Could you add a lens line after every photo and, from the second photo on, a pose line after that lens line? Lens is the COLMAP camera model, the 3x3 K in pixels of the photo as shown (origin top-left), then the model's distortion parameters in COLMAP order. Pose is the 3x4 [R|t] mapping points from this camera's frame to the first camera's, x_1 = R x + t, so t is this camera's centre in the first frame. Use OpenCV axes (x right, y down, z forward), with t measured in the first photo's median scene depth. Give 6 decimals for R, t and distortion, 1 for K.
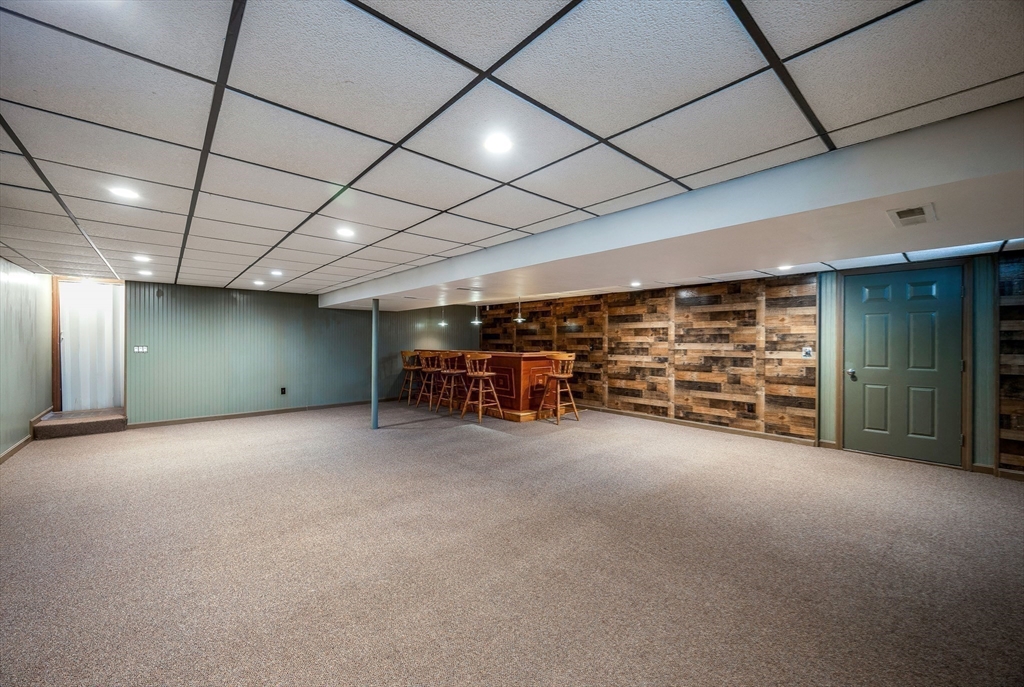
lens RADIAL K [[390.6, 0, 512.7], [0, 390.6, 343.5], [0, 0, 1]] dist [-0.002512, -0.000014]
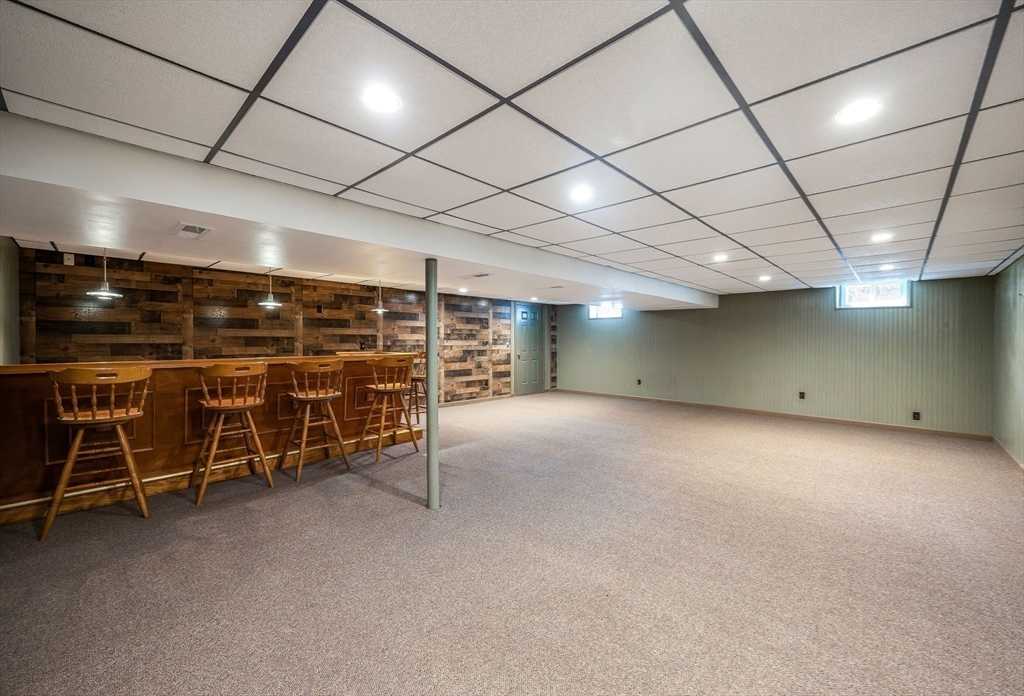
lens RADIAL K [[408.2, 0, 513.5], [0, 408.2, 341.6], [0, 0, 1]] dist [0.002596, 0.000333]
pose [[-0.078325, -0.004578, 0.996917, -0.910457], [0.006482, 0.999966, 0.005101, -0.002375], [-0.996907, 0.006861, -0.078293, 0.937737]]
